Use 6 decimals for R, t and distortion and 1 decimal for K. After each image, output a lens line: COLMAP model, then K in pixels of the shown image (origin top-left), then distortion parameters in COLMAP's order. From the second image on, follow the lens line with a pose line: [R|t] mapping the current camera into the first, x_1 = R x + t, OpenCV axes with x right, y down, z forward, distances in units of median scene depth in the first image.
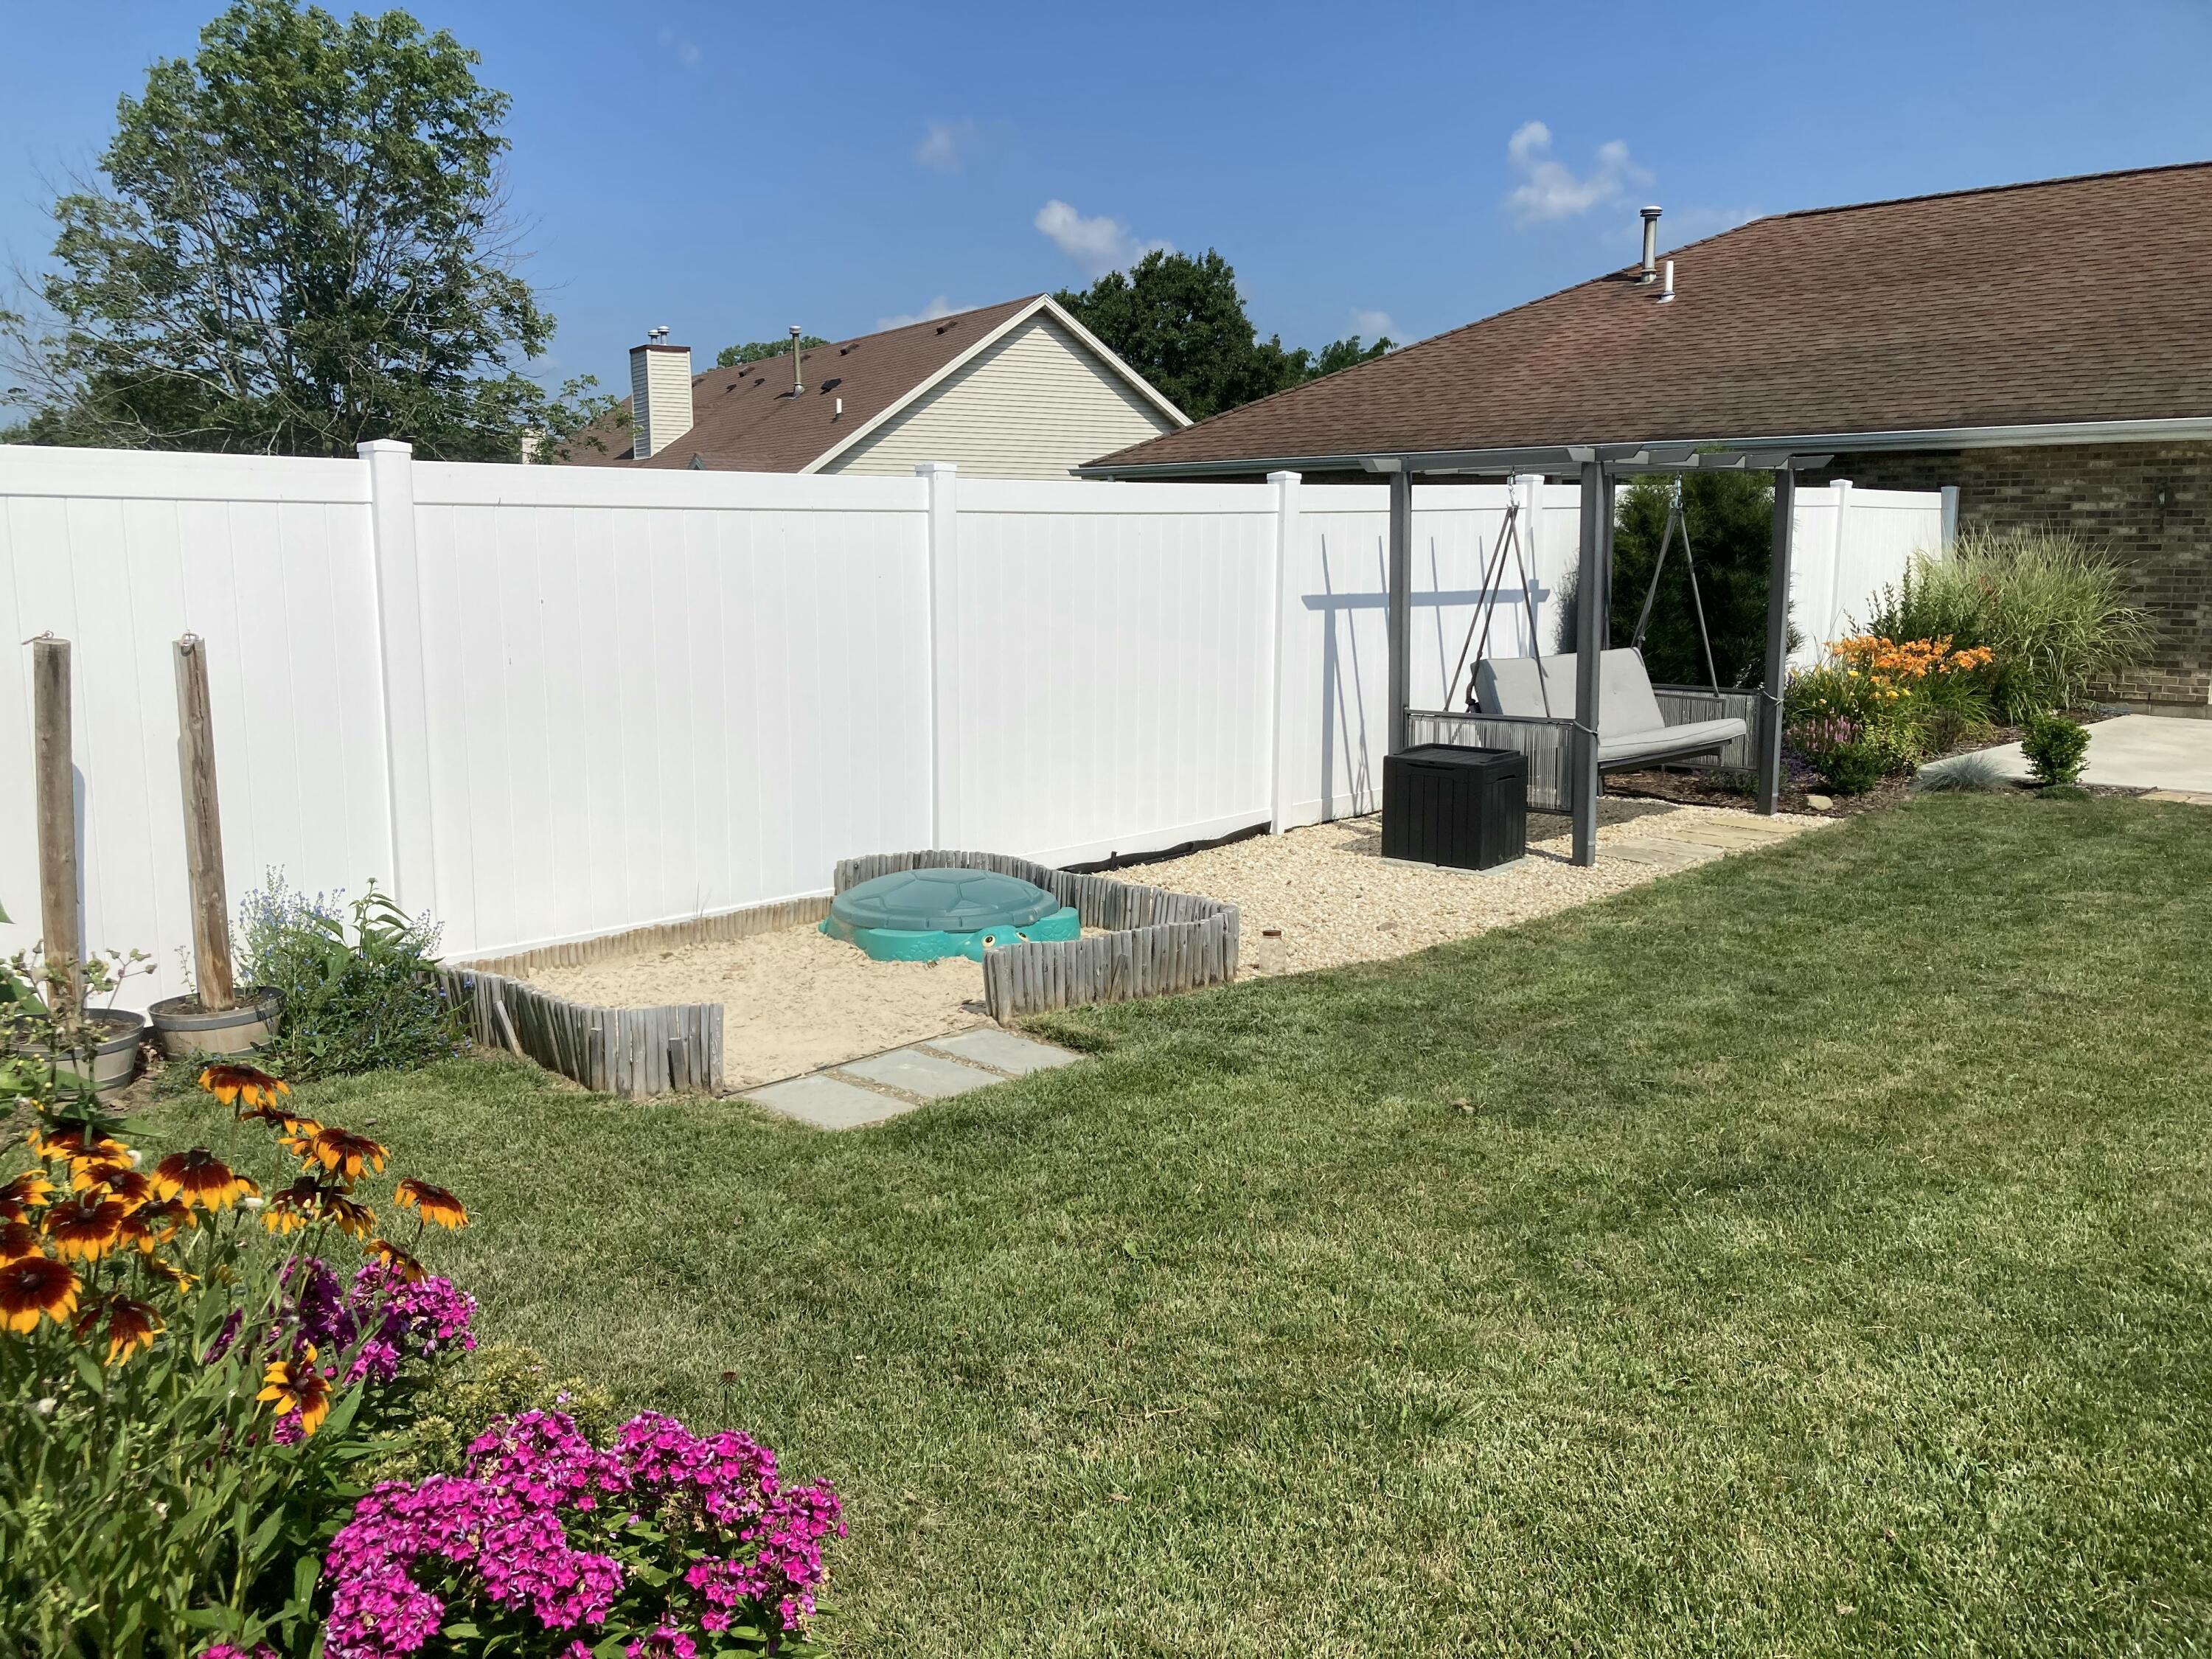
lens RADIAL K [[1818.8, 0, 1074.0], [0, 1818.8, 835.9], [0, 0, 1]] dist [0.031810, -0.035557]
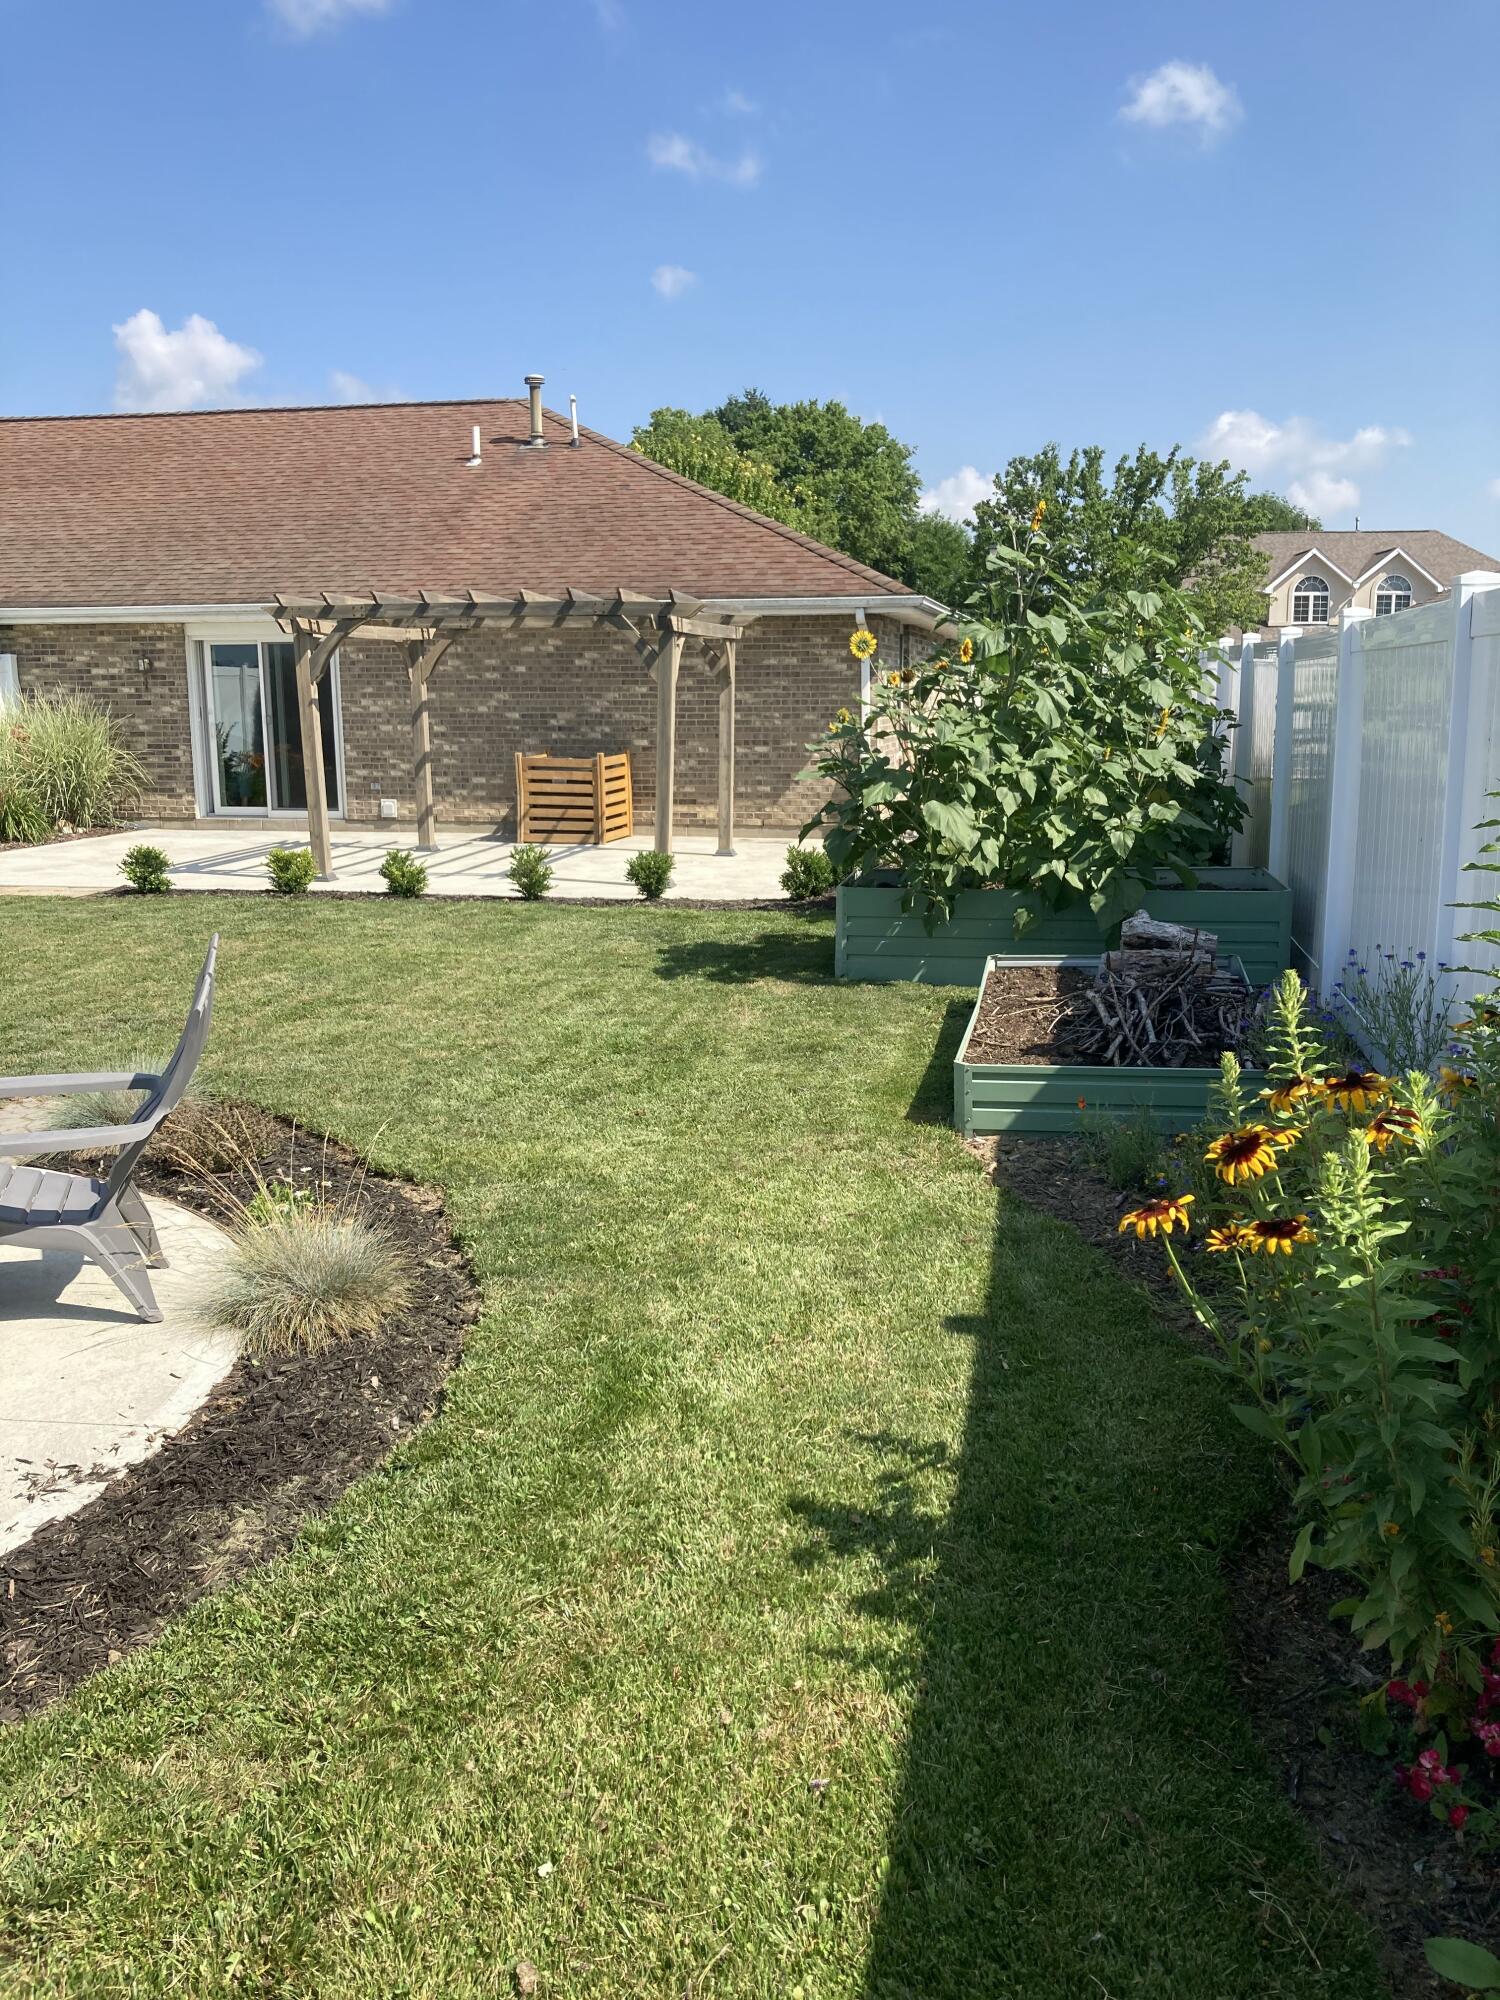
lens RADIAL K [[1644.5, 0, 763.1], [0, 1644.5, 970.9], [0, 0, 1]] dist [0.031810, -0.035557]
pose [[0.843527, -0.093739, 0.528843, 0.315957], [0.088563, 0.995449, 0.035185, 0.032957], [-0.529735, 0.017156, 0.847990, -0.245579]]
